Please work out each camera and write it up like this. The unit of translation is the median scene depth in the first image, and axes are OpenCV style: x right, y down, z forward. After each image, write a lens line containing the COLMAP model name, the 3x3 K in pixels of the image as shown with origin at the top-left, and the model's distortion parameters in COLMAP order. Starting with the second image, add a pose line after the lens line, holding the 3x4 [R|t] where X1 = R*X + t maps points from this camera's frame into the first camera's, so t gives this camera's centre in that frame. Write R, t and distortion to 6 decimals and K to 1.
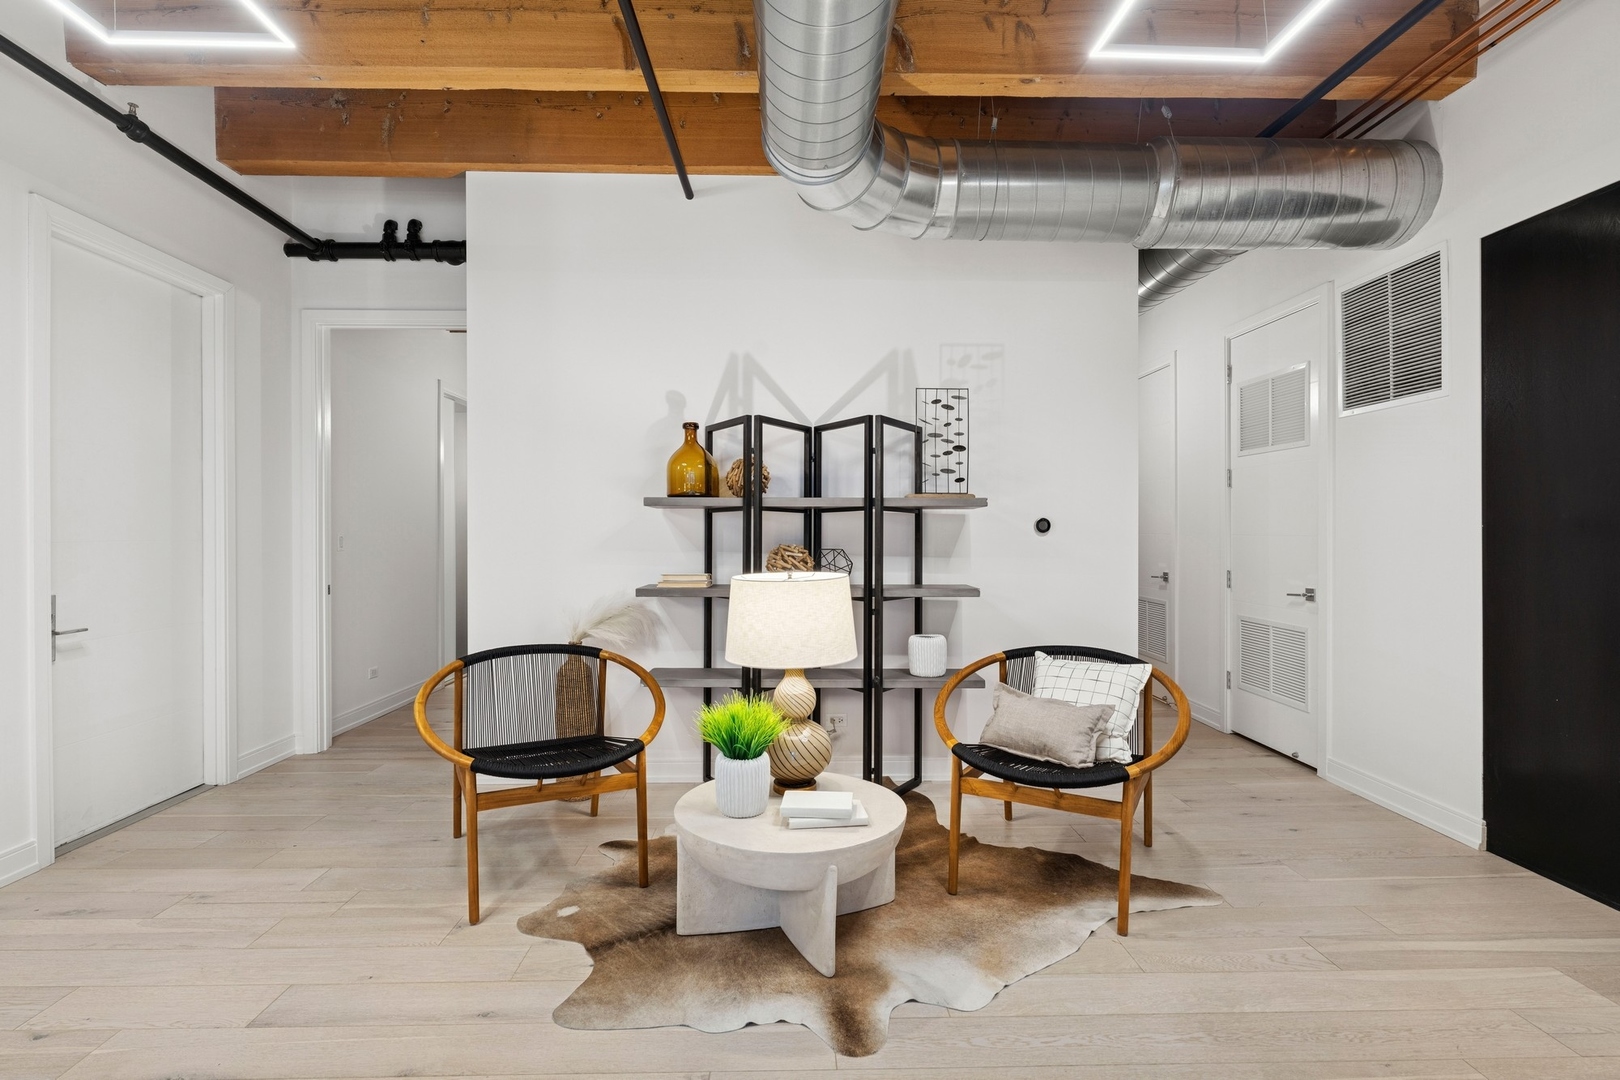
lens RADIAL K [[792.6, 0, 807.5], [0, 792.6, 534.0], [0, 0, 1]] dist [0.000803, 0.000858]
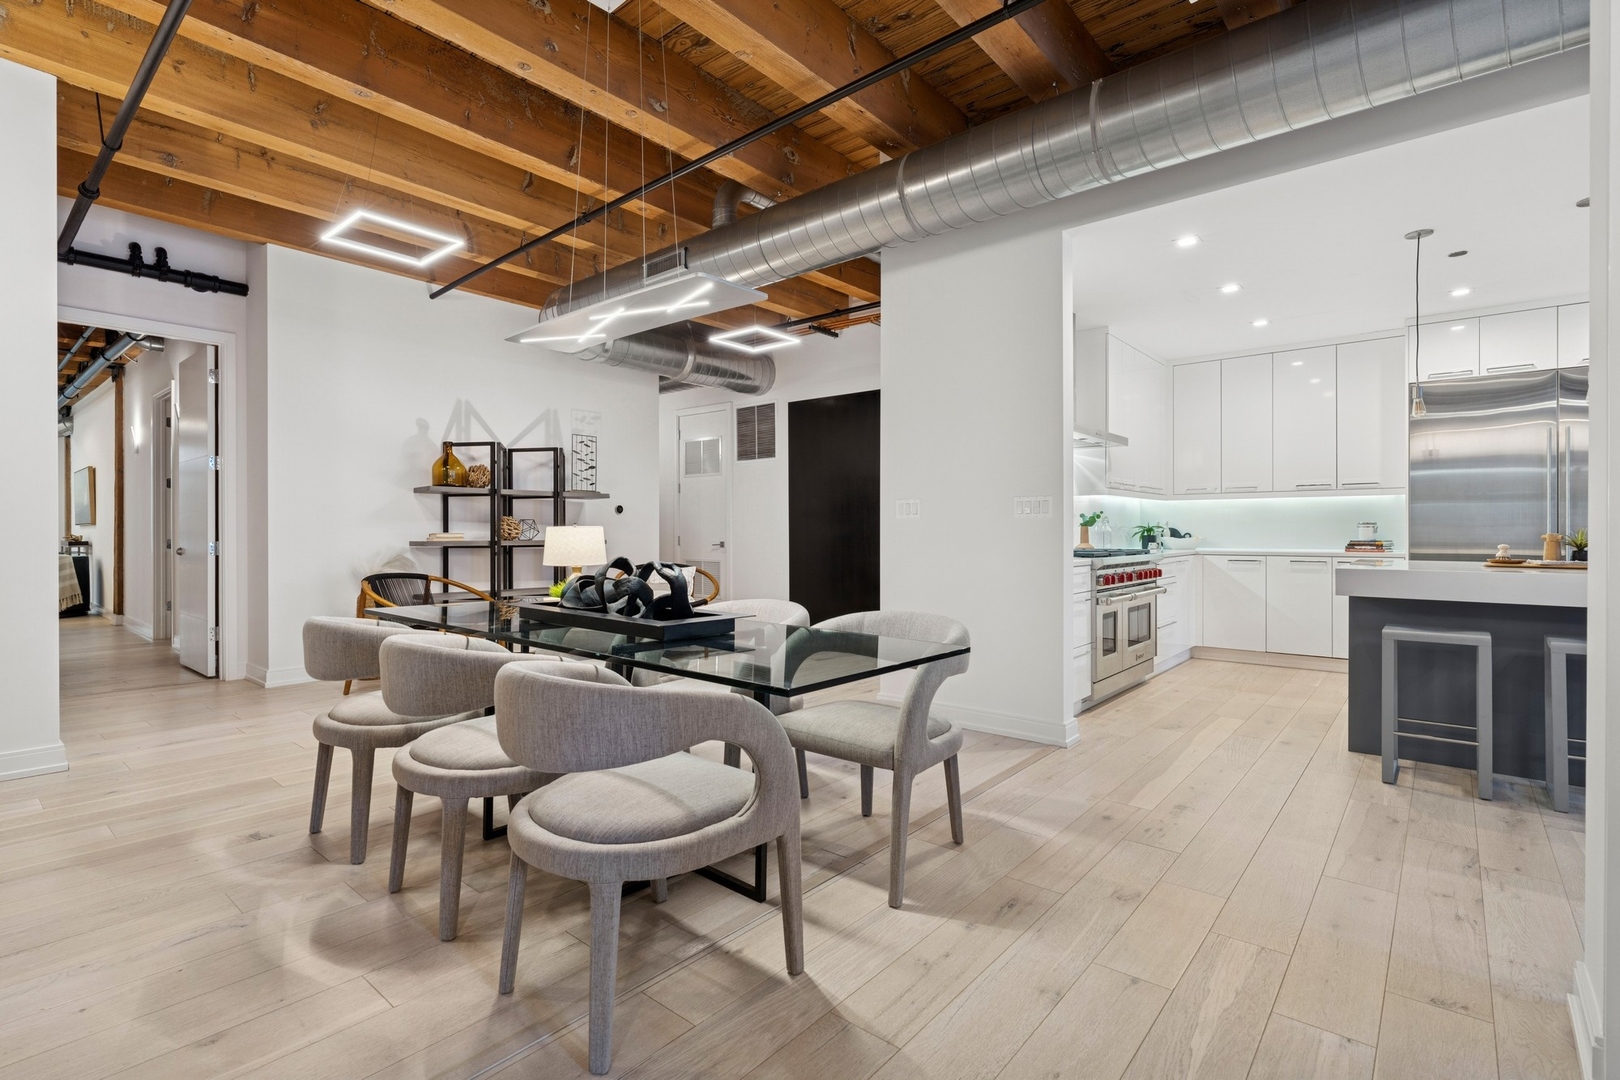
lens RADIAL K [[739.2, 0, 814.2], [0, 739.2, 534.7], [0, 0, 1]] dist [-0.006507, 0.002247]
pose [[0.662643, -0.003775, 0.748926, -0.748645], [0.000401, 0.999989, 0.004686, 0.043470], [-0.748935, -0.002805, 0.662637, -0.553086]]
